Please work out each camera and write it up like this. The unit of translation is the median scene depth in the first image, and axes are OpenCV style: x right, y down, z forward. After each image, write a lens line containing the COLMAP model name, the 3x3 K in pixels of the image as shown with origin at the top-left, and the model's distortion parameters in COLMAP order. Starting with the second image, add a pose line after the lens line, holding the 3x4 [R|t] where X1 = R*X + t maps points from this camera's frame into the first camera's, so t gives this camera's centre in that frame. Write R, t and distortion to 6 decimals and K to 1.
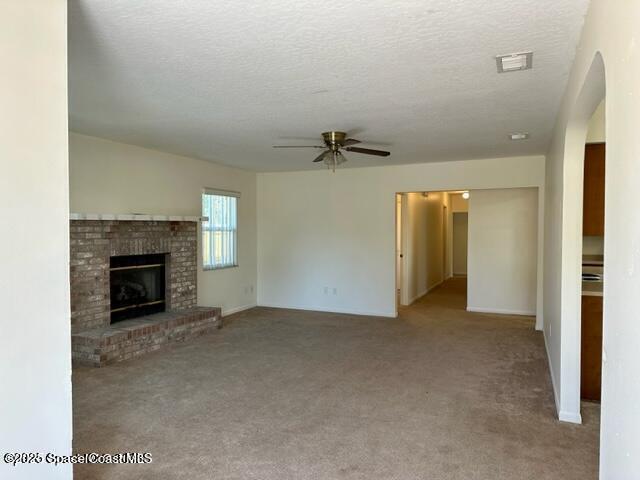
lens RADIAL K [[446.1, 0, 320.1], [0, 446.1, 240.3], [0, 0, 1]] dist [0.034549, -0.034334]
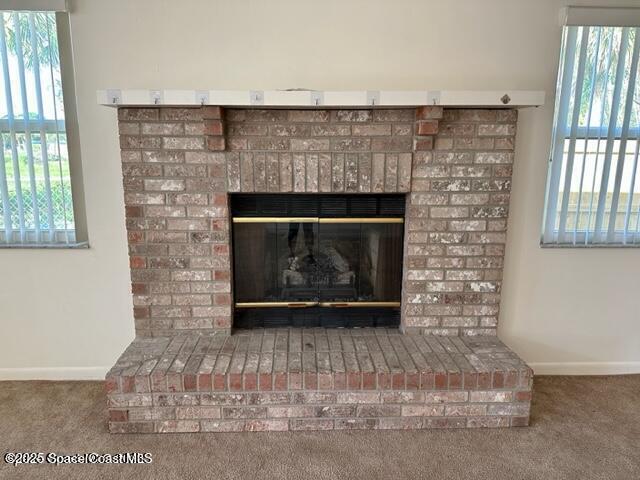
lens RADIAL K [[446.1, 0, 319.6], [0, 446.1, 240.0], [0, 0, 1]] dist [0.034549, -0.034334]
pose [[0.451107, 0.171683, -0.875801, -0.020259], [-0.029779, 0.983672, 0.177490, 0.000916], [0.891973, -0.053986, 0.448854, 0.828247]]
